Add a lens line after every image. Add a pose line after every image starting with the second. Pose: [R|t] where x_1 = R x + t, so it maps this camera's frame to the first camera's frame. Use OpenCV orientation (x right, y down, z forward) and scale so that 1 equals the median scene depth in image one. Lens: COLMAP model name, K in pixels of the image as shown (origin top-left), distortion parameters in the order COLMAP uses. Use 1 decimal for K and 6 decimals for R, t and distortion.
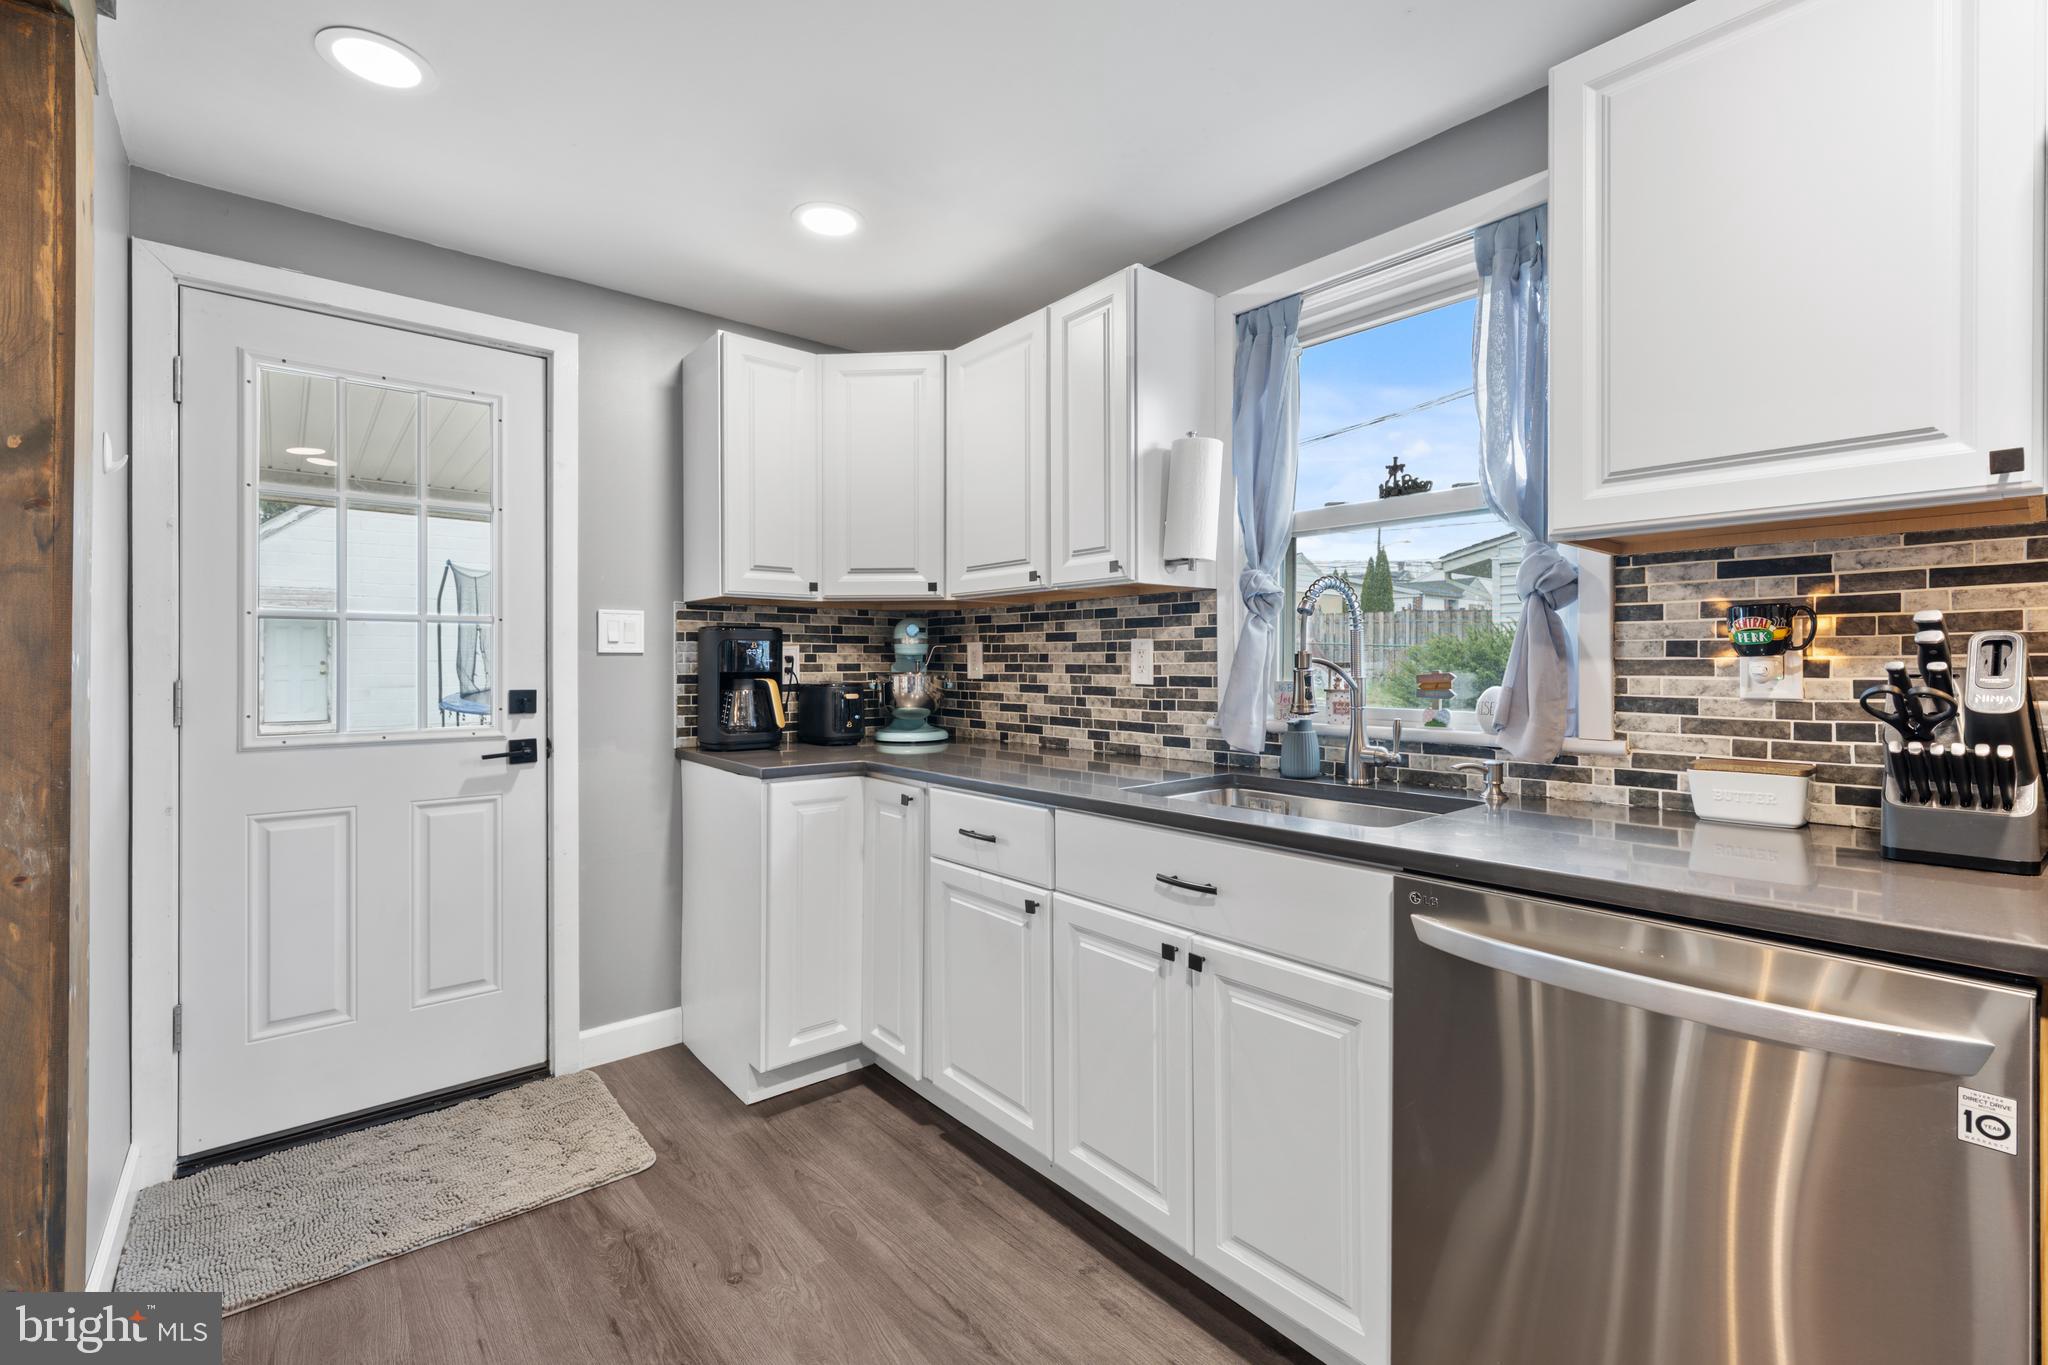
lens RADIAL K [[861.7, 0, 1025.5], [0, 861.7, 666.8], [0, 0, 1]] dist [0.001544, 0.000467]
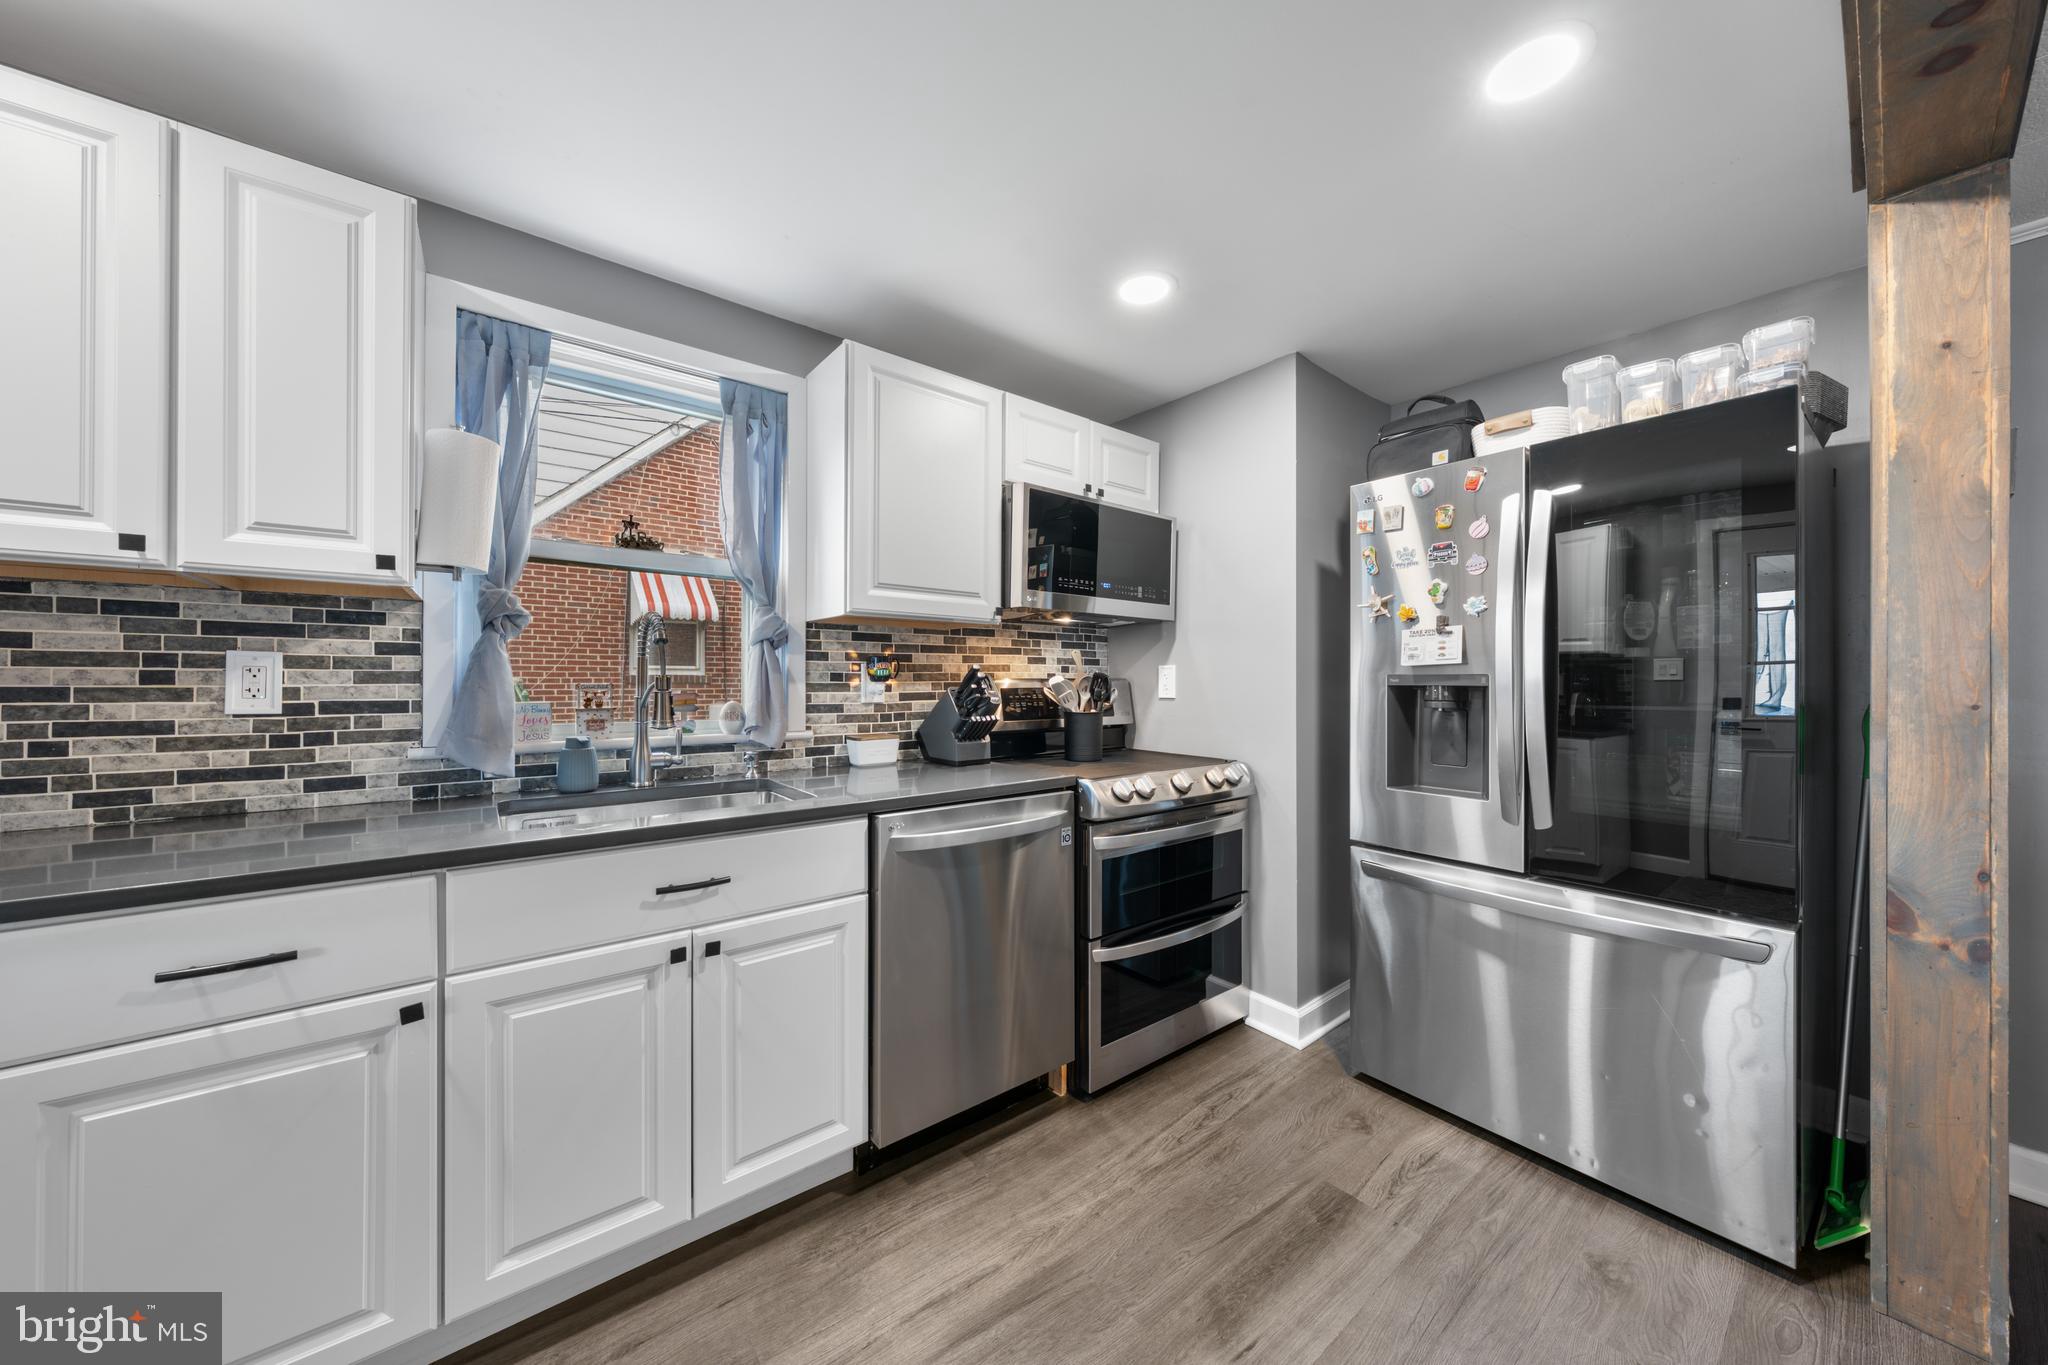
lens RADIAL K [[690.0, 0, 1024.0], [0, 690.0, 682.5], [0, 0, 1]] dist [-0.000116, -0.000175]
pose [[0.047215, -0.000208, 0.998885, -0.522313], [0.001164, 0.999999, 0.000154, -0.007090], [-0.998884, 0.001155, 0.047215, 0.408336]]
